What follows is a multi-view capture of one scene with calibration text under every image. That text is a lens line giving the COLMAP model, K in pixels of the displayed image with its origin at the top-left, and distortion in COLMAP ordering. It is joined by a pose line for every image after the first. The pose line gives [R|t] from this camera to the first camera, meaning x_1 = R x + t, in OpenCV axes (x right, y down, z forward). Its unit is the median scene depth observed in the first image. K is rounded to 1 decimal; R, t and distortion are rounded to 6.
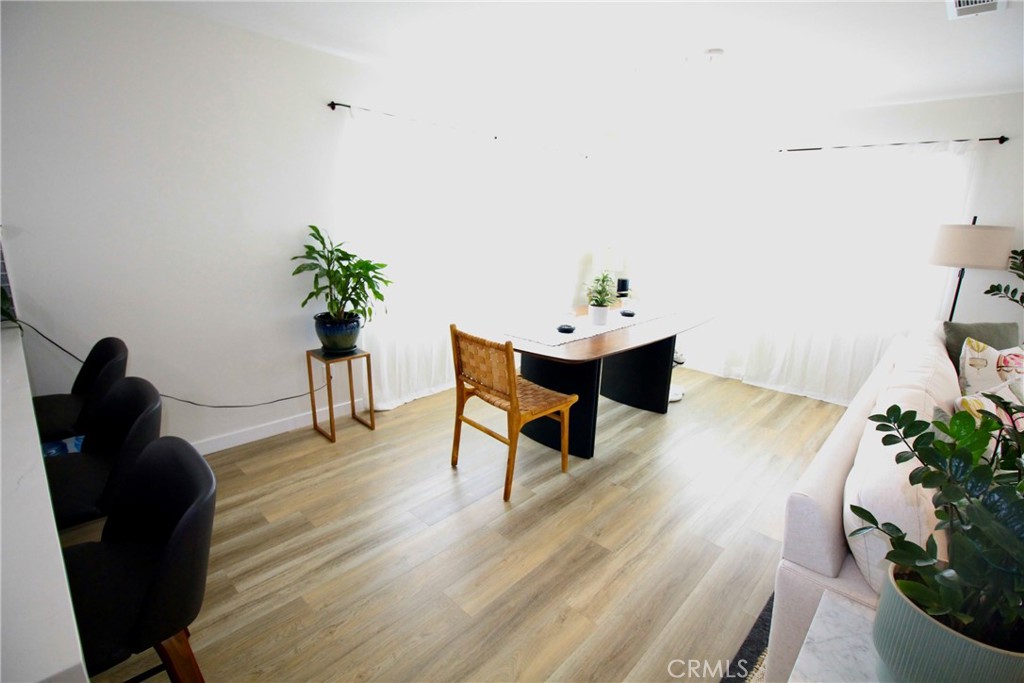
lens RADIAL K [[472.2, 0, 513.3], [0, 472.2, 342.3], [0, 0, 1]] dist [0.001049, -0.013554]
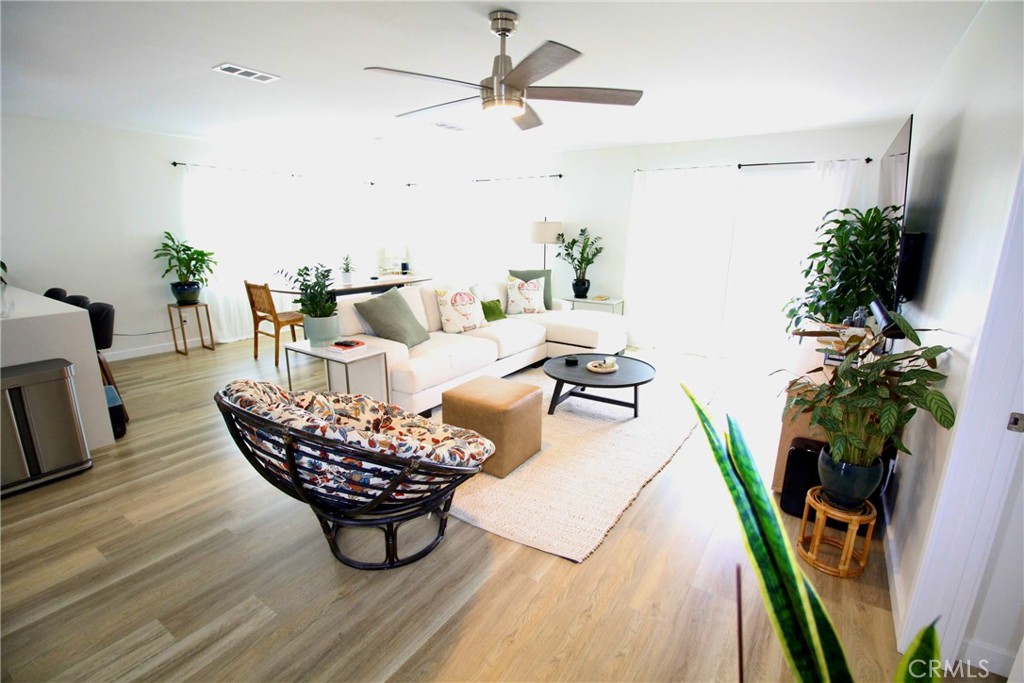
lens RADIAL K [[472.2, 0, 513.3], [0, 472.2, 342.3], [0, 0, 1]] dist [0.001049, -0.013554]
pose [[0.985593, -0.062643, 0.157107, 0.549368], [0.064580, 0.997886, -0.007249, 0.260543], [-0.156321, 0.017291, 0.987555, -0.927160]]
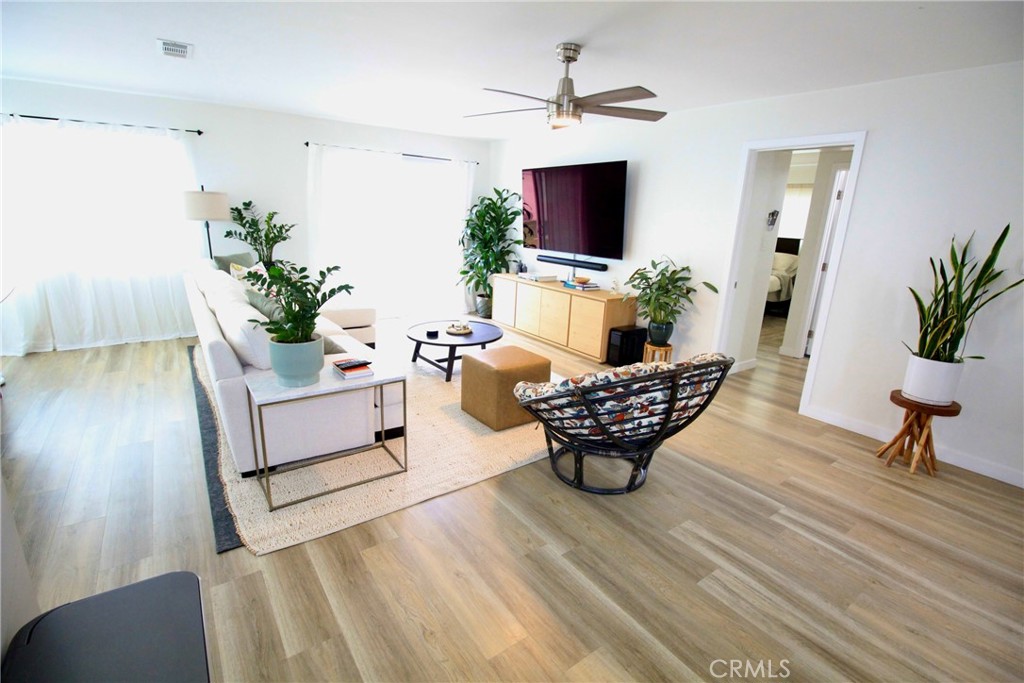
lens RADIAL K [[472.6, 0, 512.4], [0, 472.6, 344.7], [0, 0, 1]] dist [0.001856, -0.014920]
pose [[0.194181, -0.286311, 0.938254, -0.378380], [0.211027, 0.946258, 0.245079, 0.051829], [-0.957999, 0.150407, 0.244164, -0.242706]]
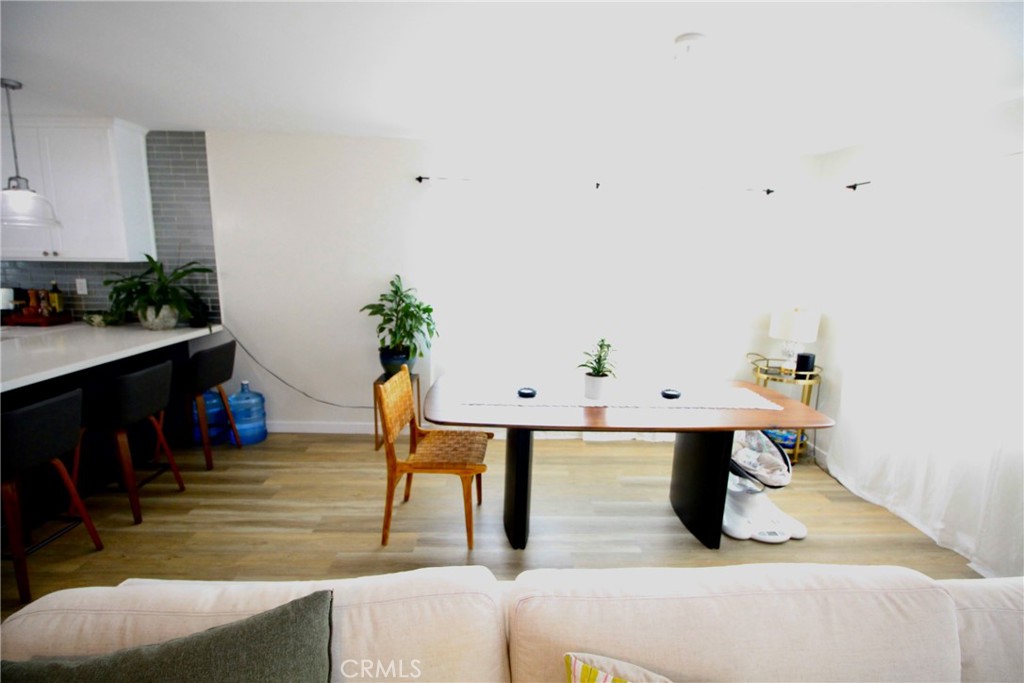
lens RADIAL K [[472.6, 0, 512.4], [0, 472.6, 344.7], [0, 0, 1]] dist [0.001856, -0.014920]
pose [[0.711883, 0.111723, -0.693354, 0.691416], [-0.178041, 0.983723, -0.024288, -0.089090], [0.679355, 0.140736, 0.720187, 0.333507]]
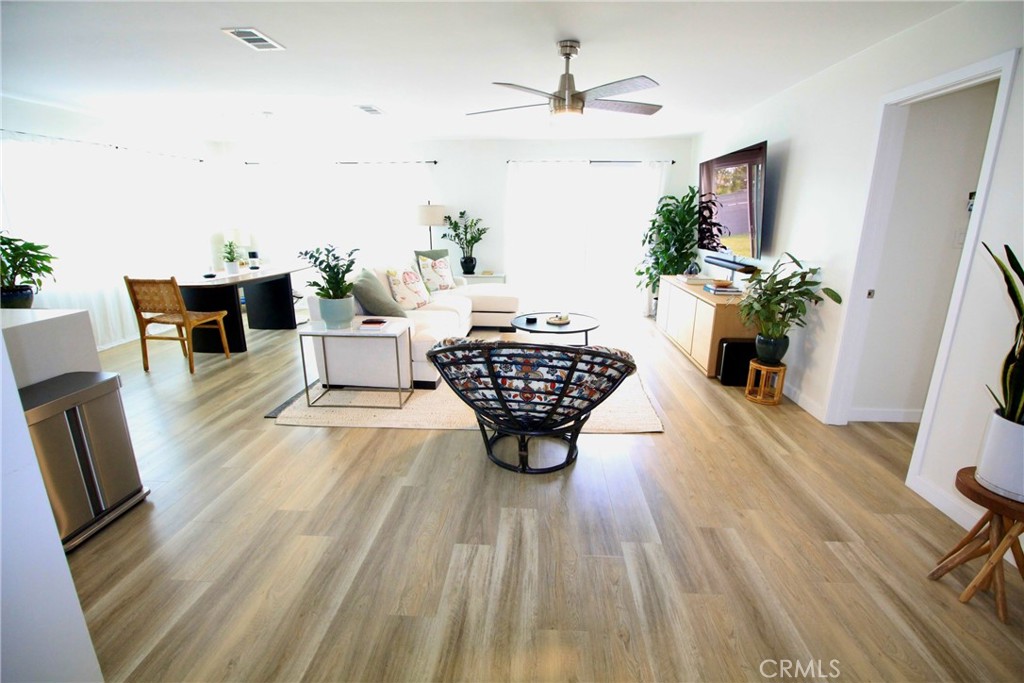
lens RADIAL K [[472.6, 0, 512.4], [0, 472.6, 344.7], [0, 0, 1]] dist [0.001856, -0.014920]
pose [[0.771004, -0.196273, 0.605830, -0.111669], [0.180416, 0.979666, 0.087780, 0.244783], [-0.610740, 0.041623, 0.790737, -0.878618]]
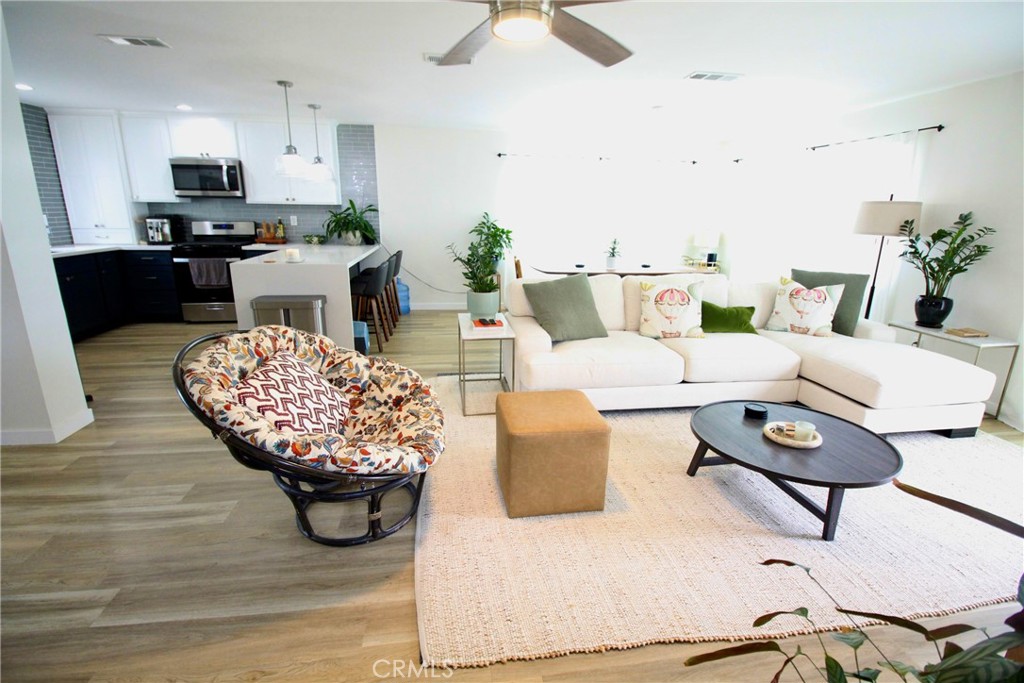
lens RADIAL K [[472.2, 0, 513.3], [0, 472.2, 342.3], [0, 0, 1]] dist [0.001049, -0.013554]
pose [[0.786201, 0.145212, -0.600667, 1.051461], [-0.146721, 0.988069, 0.046826, 0.217047], [0.600300, 0.051315, 0.798127, -0.604000]]
